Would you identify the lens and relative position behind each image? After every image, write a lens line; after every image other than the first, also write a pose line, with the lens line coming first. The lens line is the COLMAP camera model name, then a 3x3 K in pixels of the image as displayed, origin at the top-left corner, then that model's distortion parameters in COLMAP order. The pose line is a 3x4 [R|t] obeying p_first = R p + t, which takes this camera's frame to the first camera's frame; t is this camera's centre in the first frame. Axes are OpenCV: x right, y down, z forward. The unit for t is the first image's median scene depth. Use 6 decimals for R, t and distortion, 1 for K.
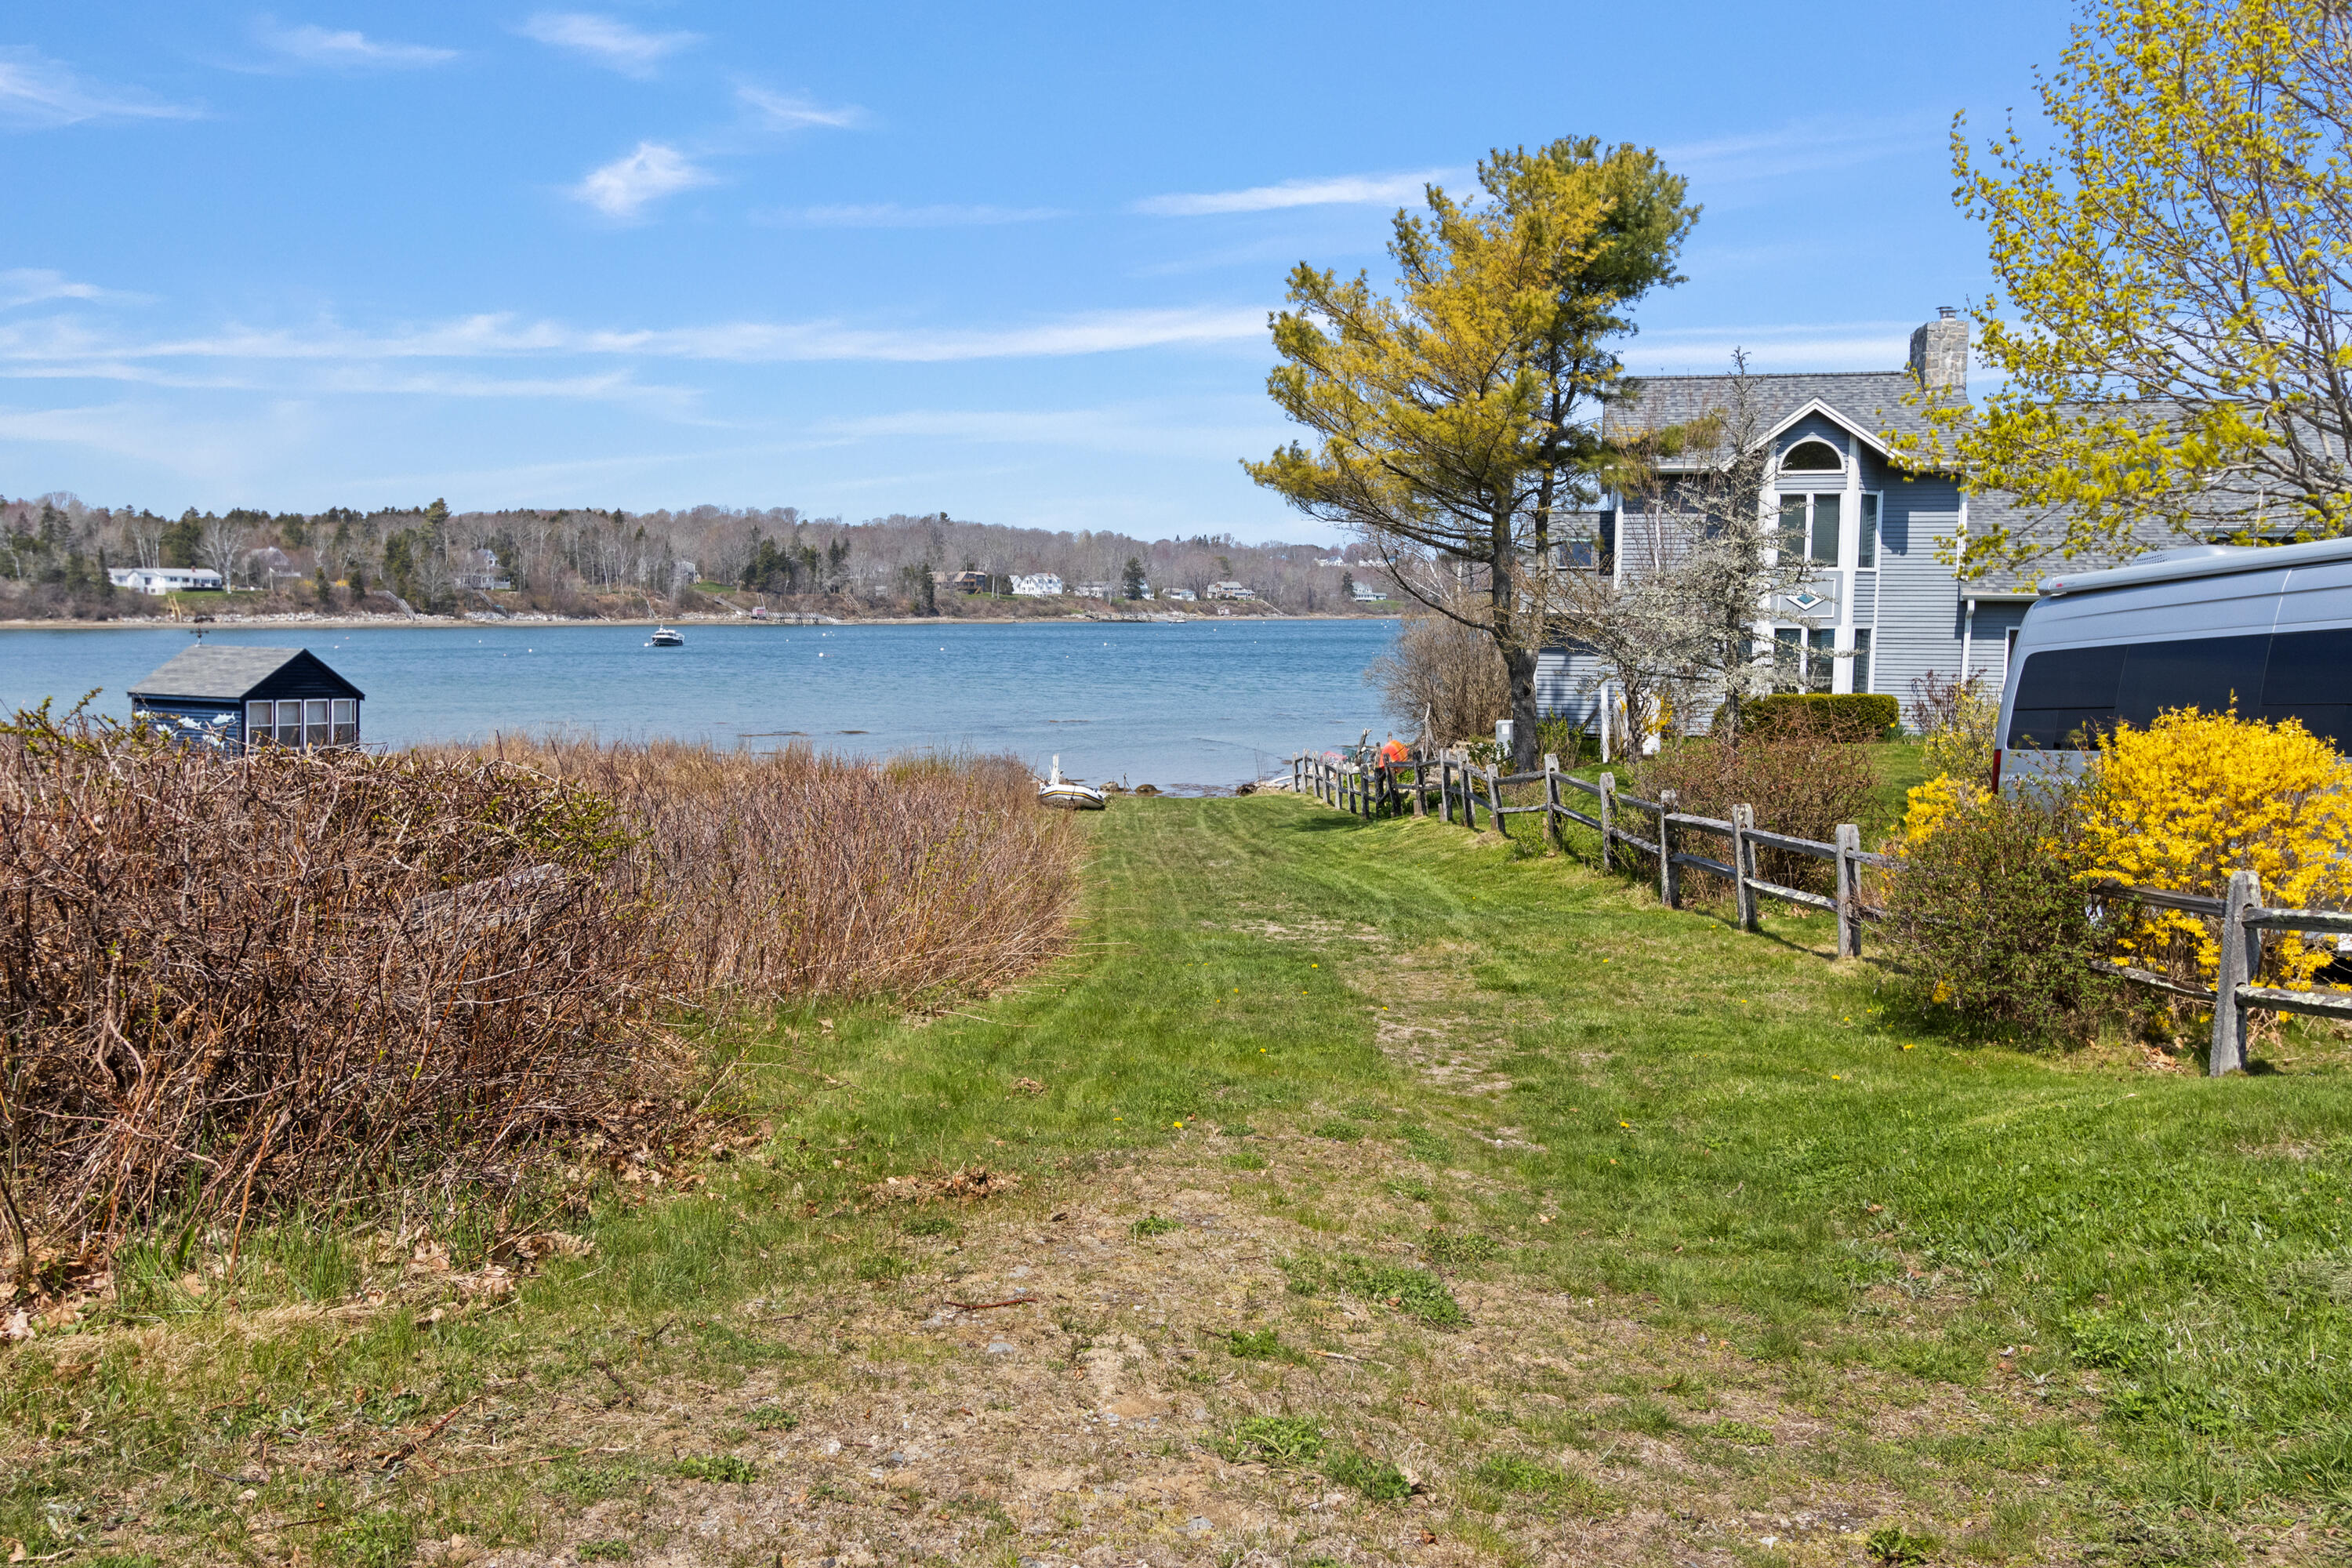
lens RADIAL K [[1759.2, 0, 1176.0], [0, 1759.2, 784.0], [0, 0, 1]] dist [0.000224, -0.000334]
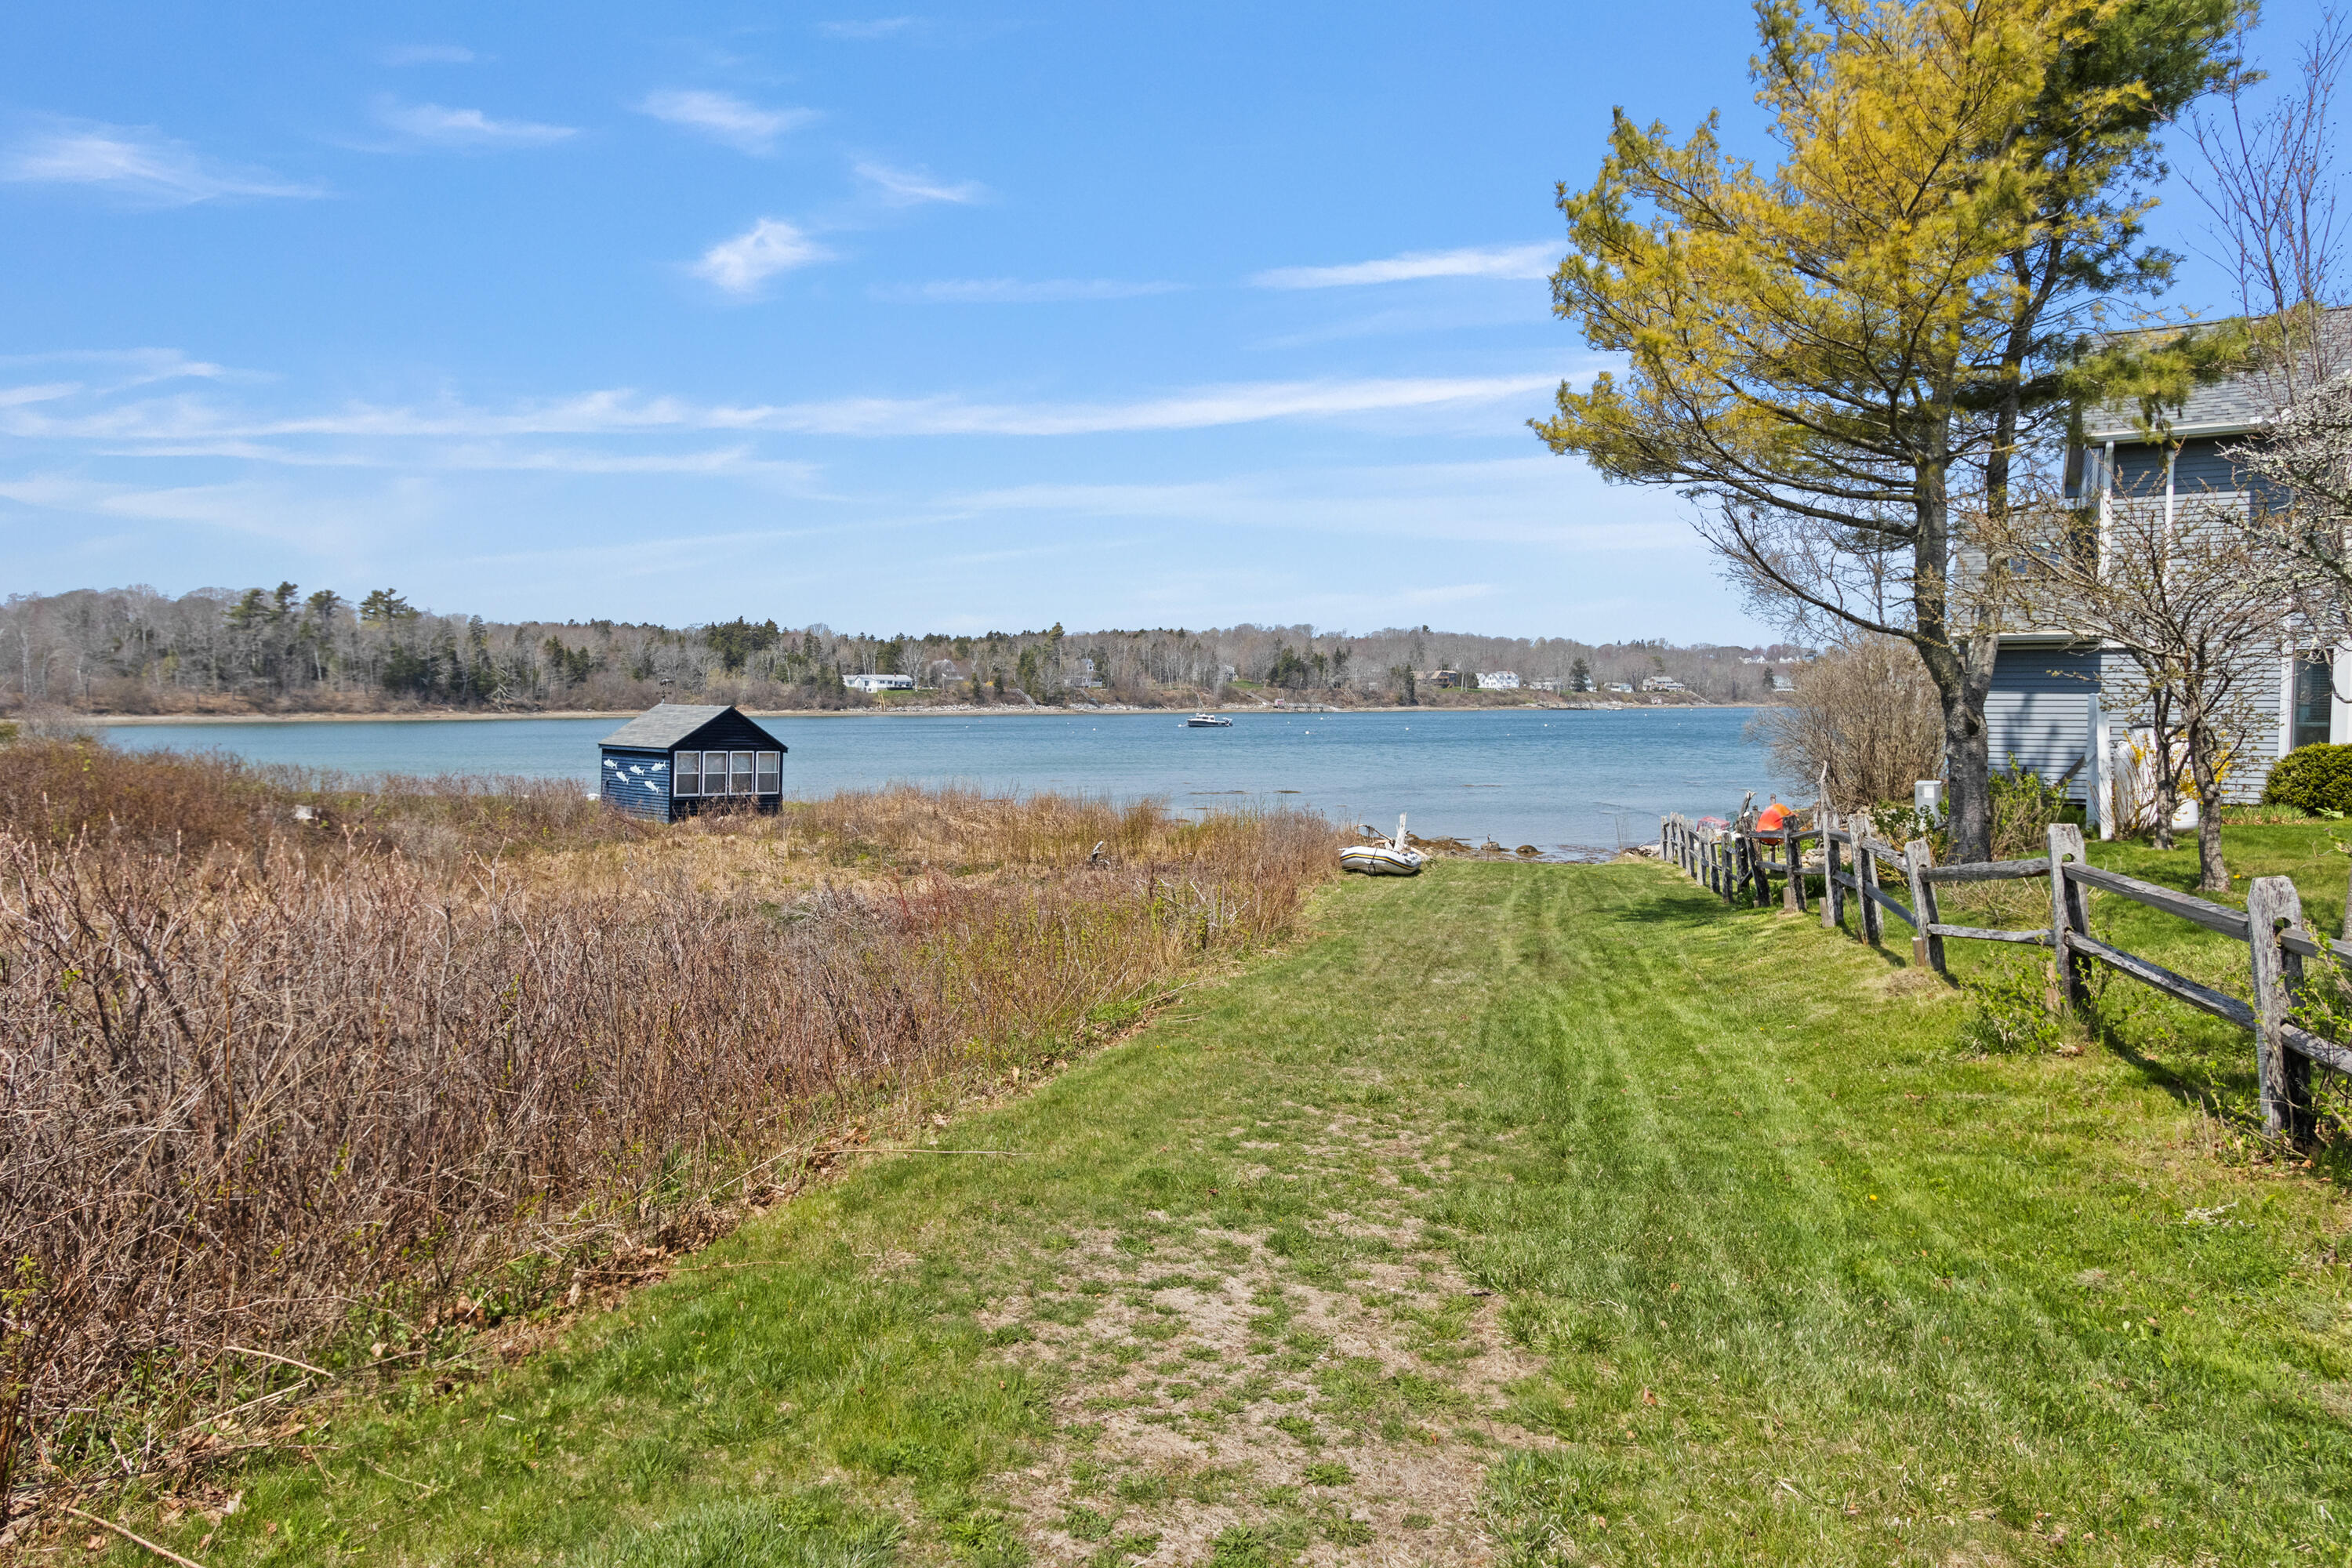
lens RADIAL K [[1397.8, 0, 1137.8], [0, 1397.8, 774.3], [0, 0, 1]] dist [0.000046, -0.000648]
pose [[0.947804, 0.011561, -0.318644, 0.069337], [-0.025735, 0.998856, -0.040307, -0.006316], [0.317814, 0.046403, 0.947017, 0.401084]]
